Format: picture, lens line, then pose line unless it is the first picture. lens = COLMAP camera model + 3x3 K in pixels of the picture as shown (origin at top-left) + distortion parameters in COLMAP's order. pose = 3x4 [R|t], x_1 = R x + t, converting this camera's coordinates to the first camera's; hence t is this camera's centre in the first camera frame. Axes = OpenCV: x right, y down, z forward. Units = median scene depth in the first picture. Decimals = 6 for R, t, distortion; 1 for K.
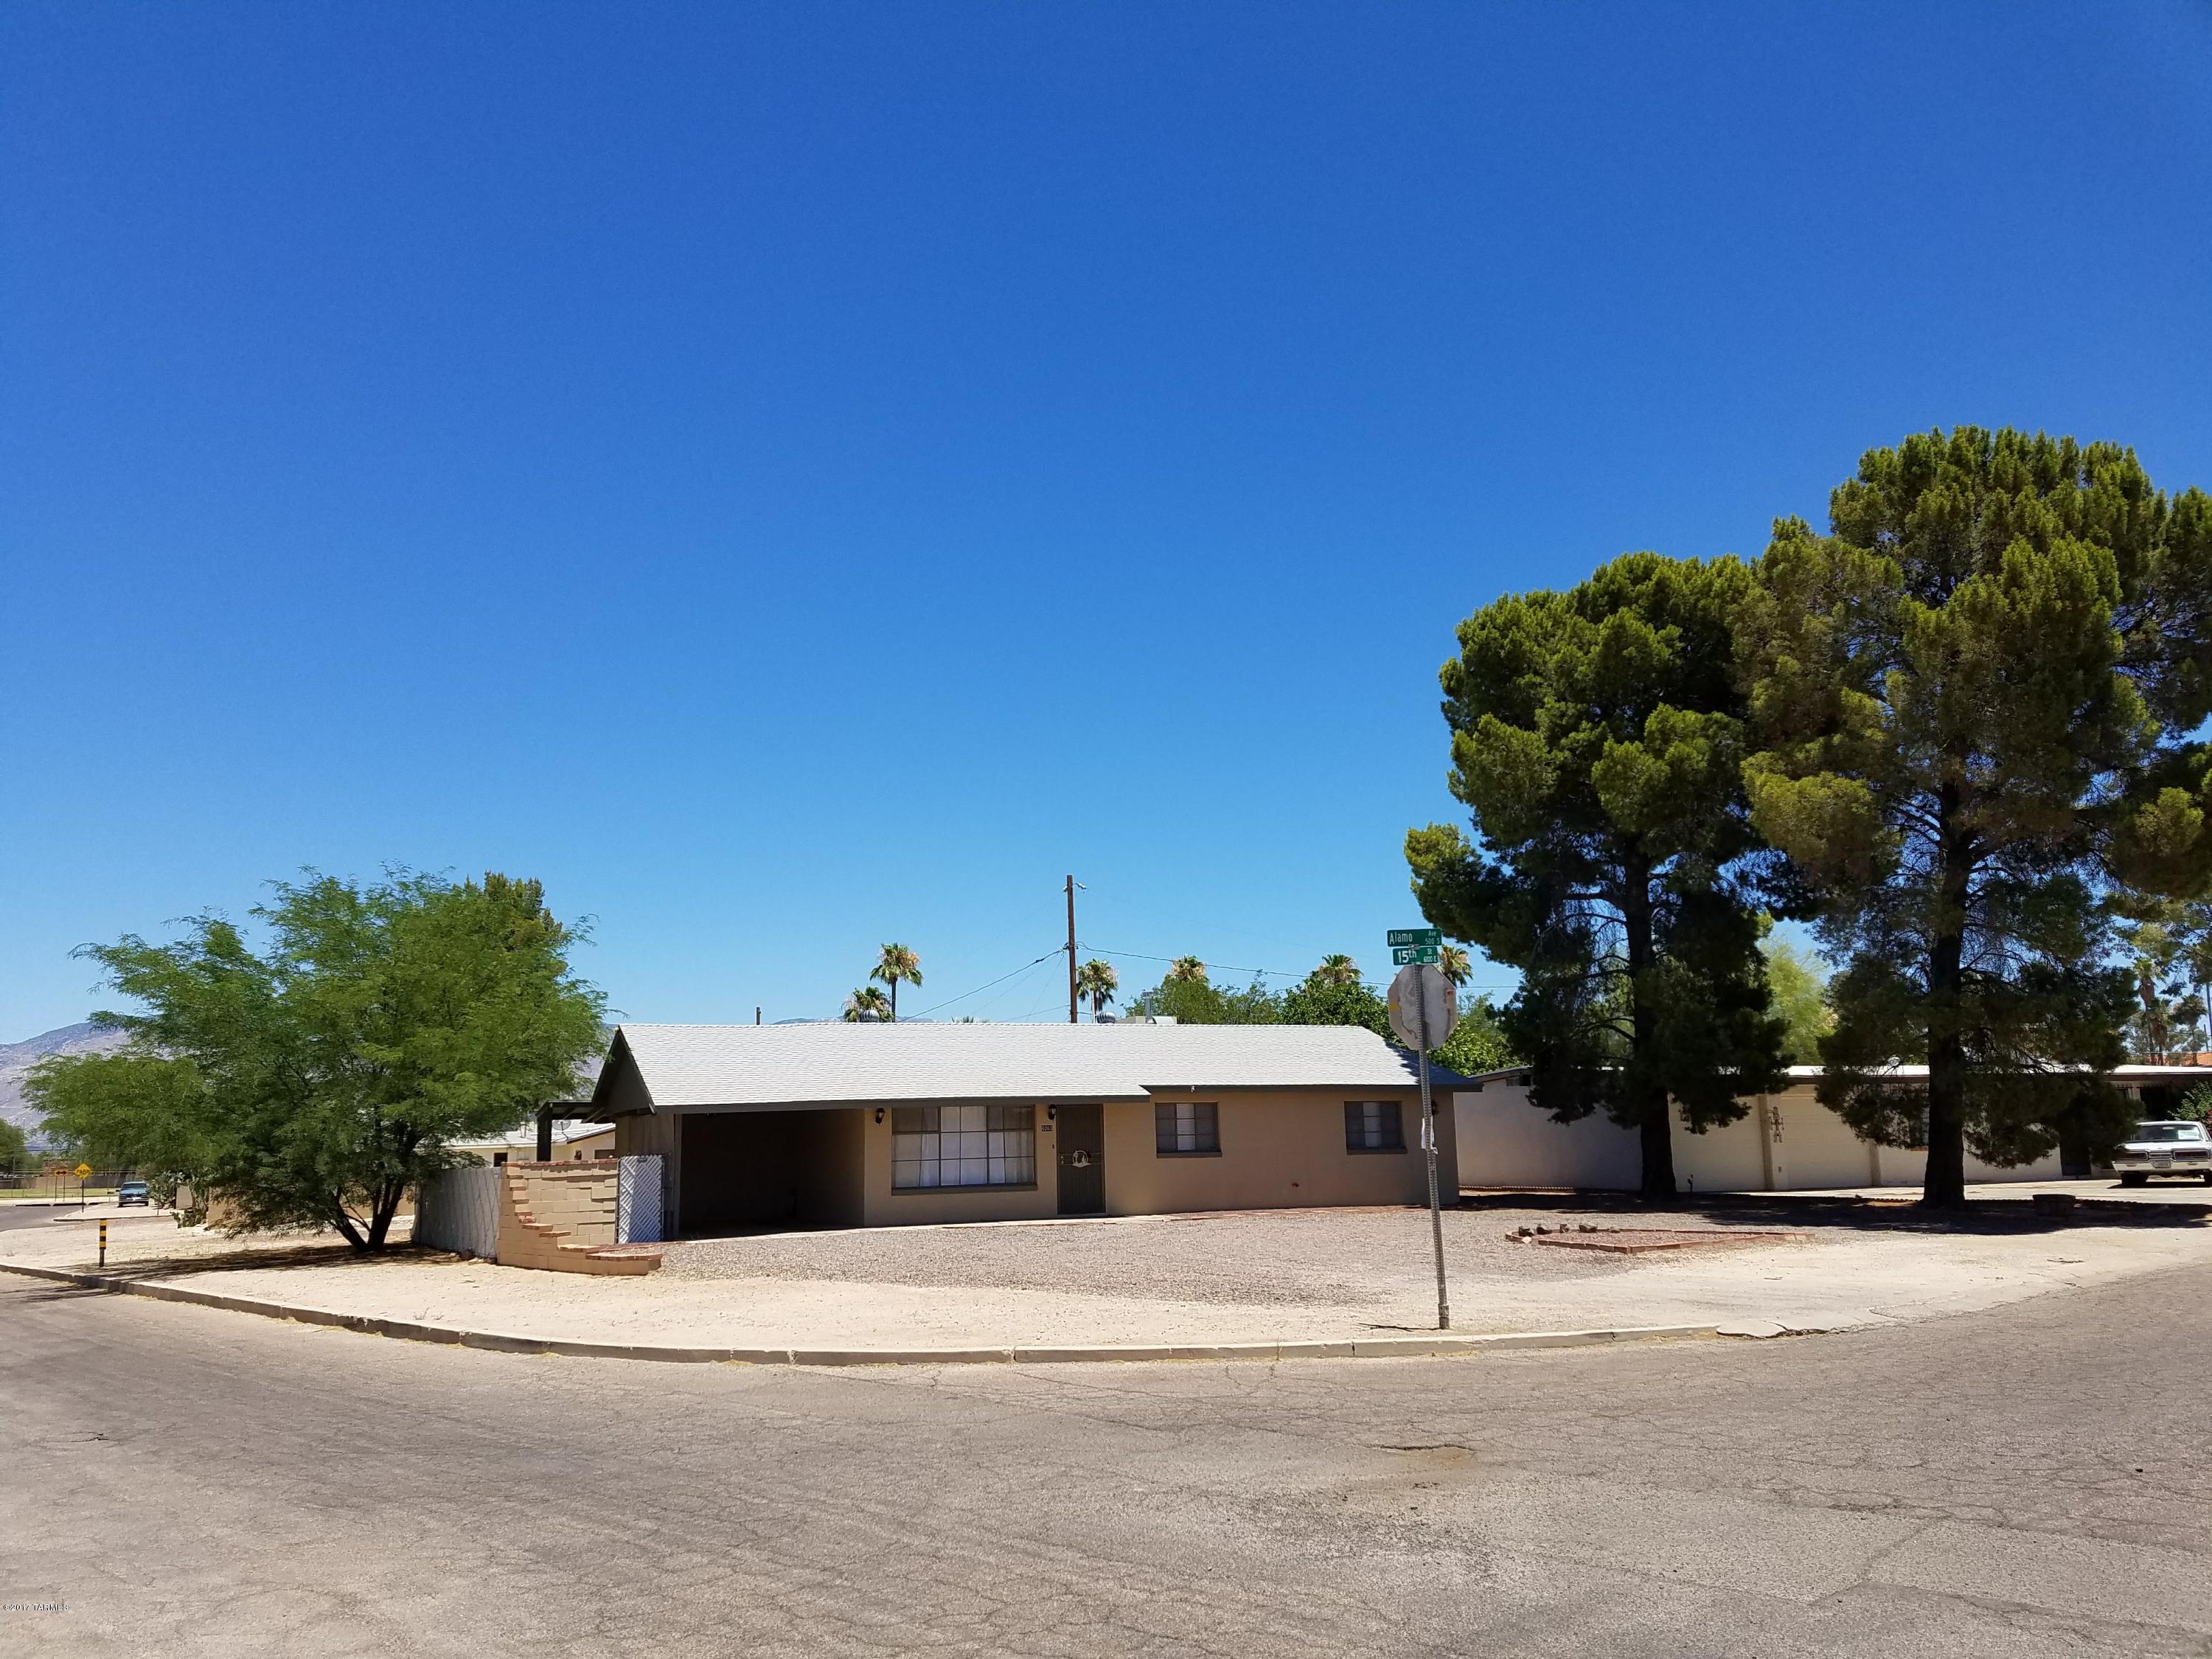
lens RADIAL K [[1668.7, 0, 1102.9], [0, 1668.7, 889.2], [0, 0, 1]] dist [0.199270, -0.289126]
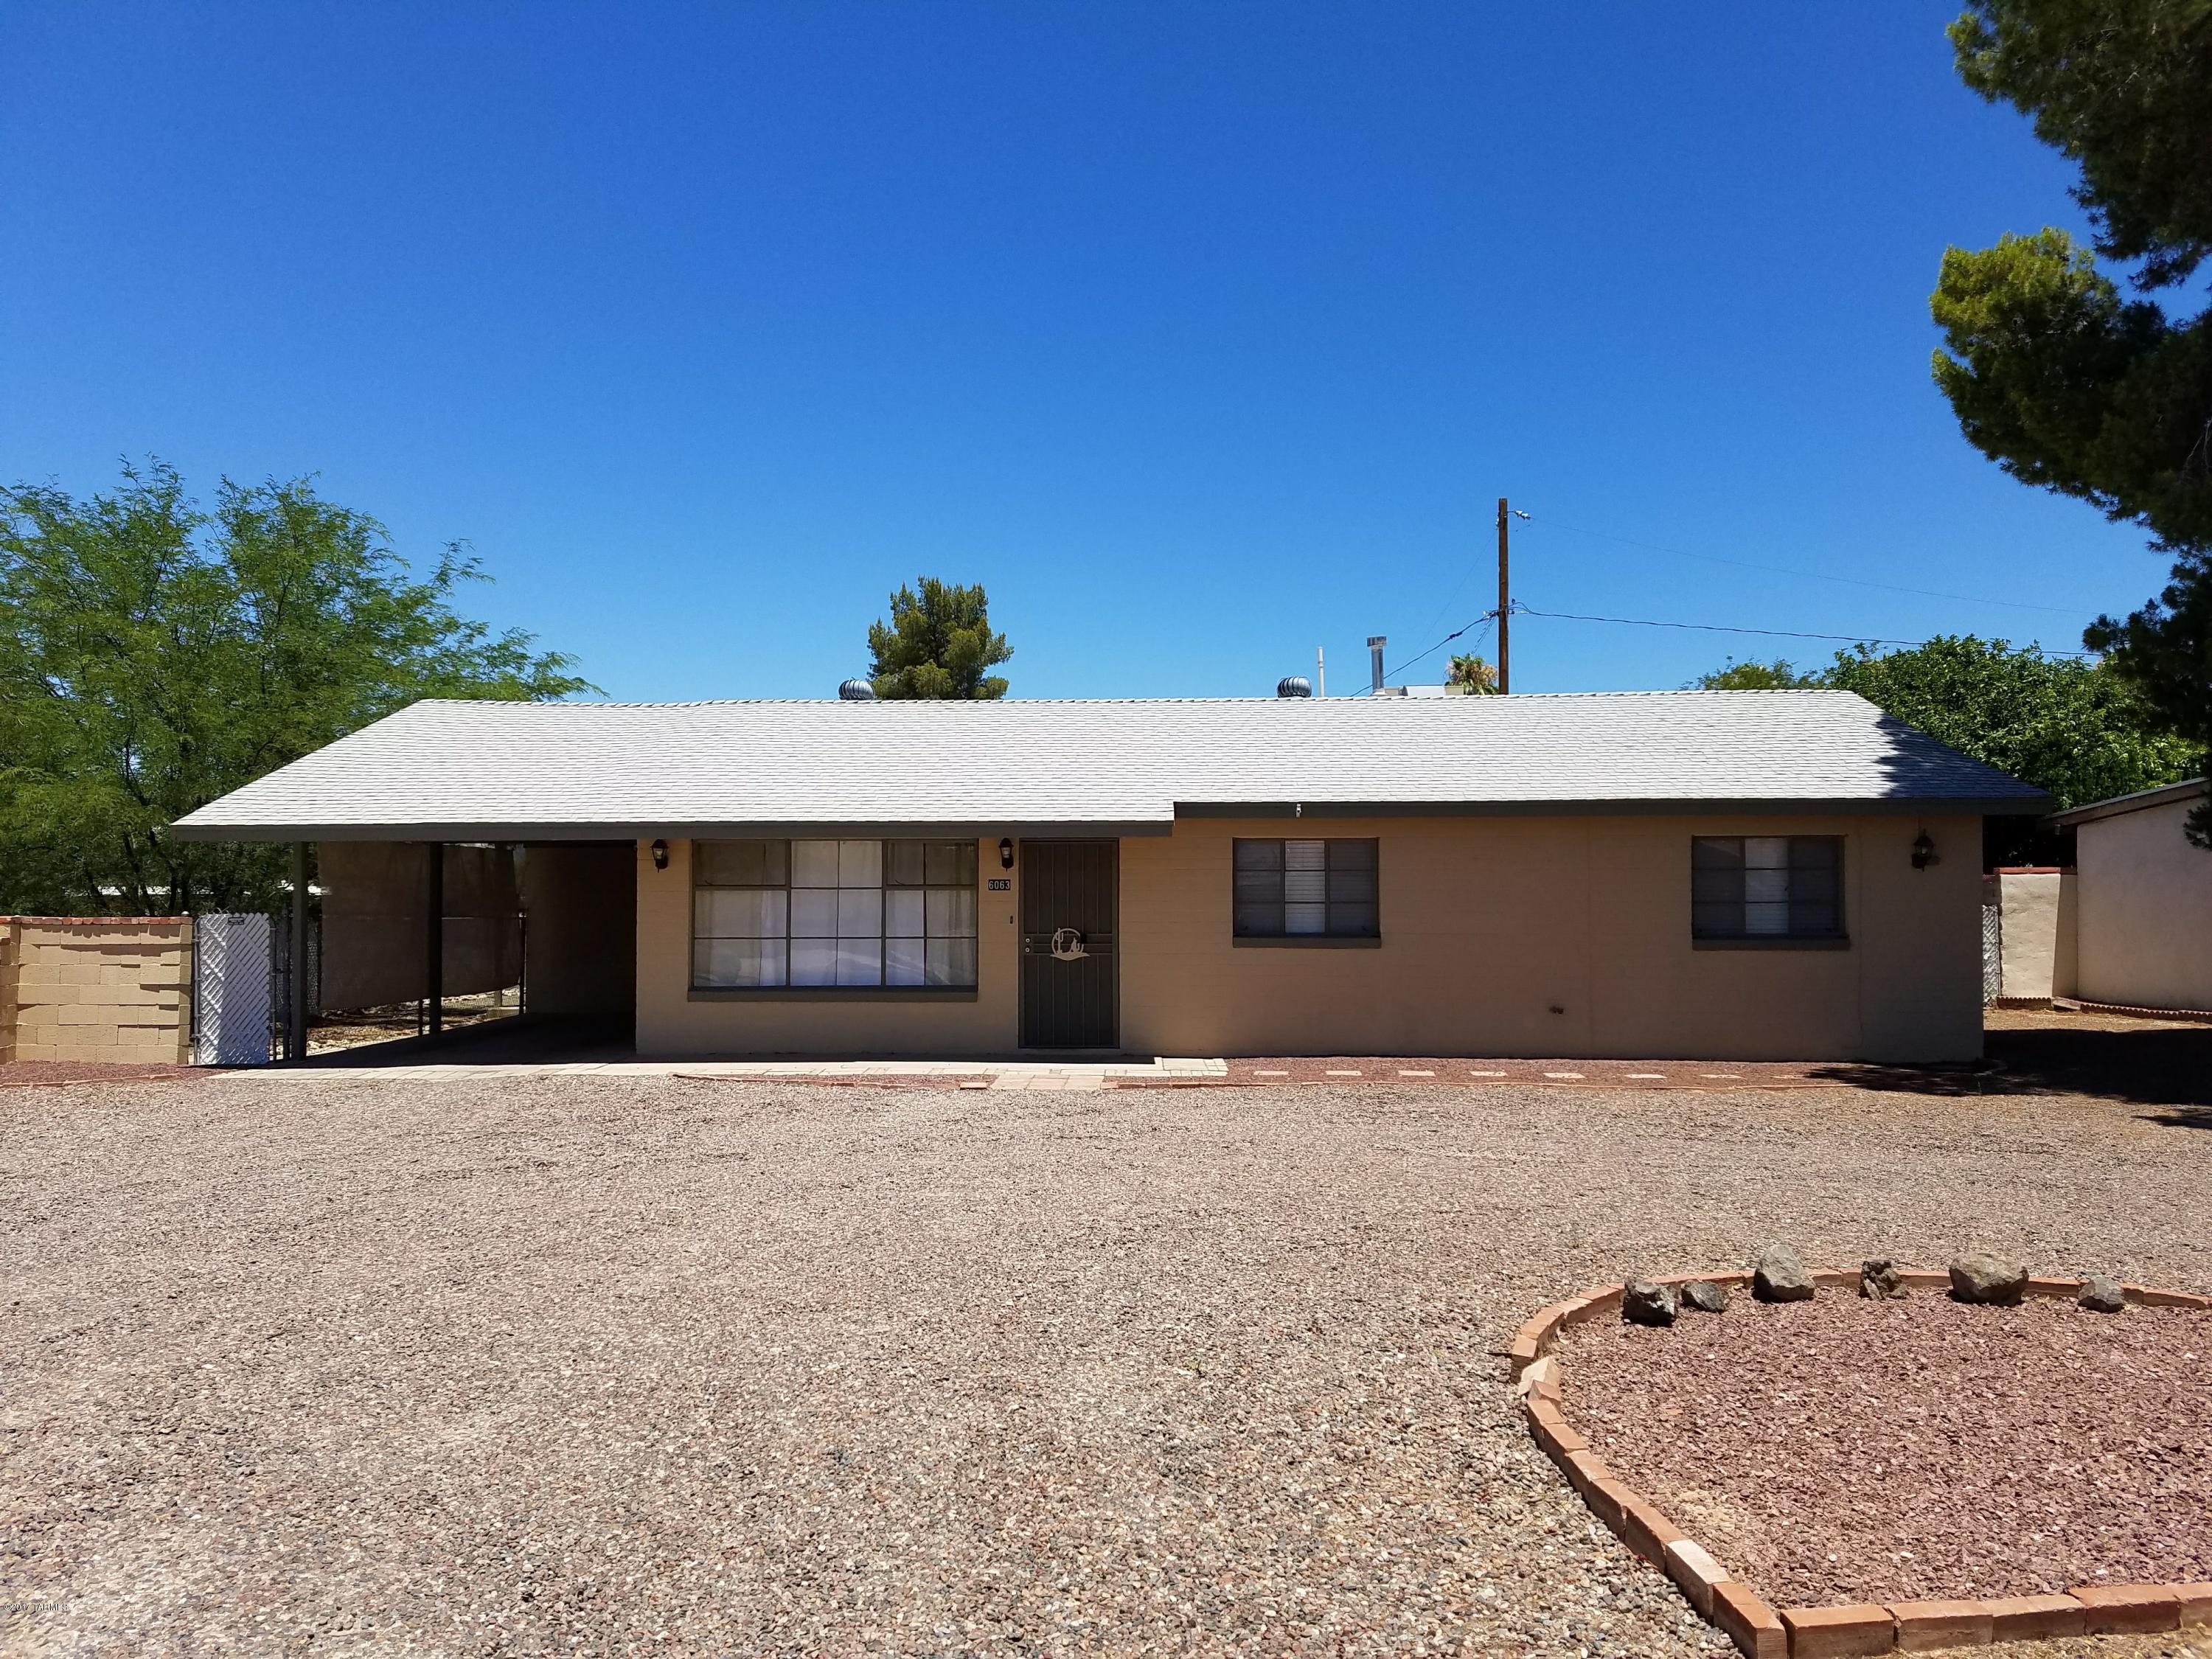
lens RADIAL K [[1792.4, 0, 1106.8], [0, 1792.4, 899.7], [0, 0, 1]] dist [0.048784, -0.043652]
pose [[0.905639, 0.015885, -0.423752, 0.224694], [0.042942, 0.990725, 0.128915, 0.078954], [0.421870, -0.134948, 0.896557, 0.527764]]
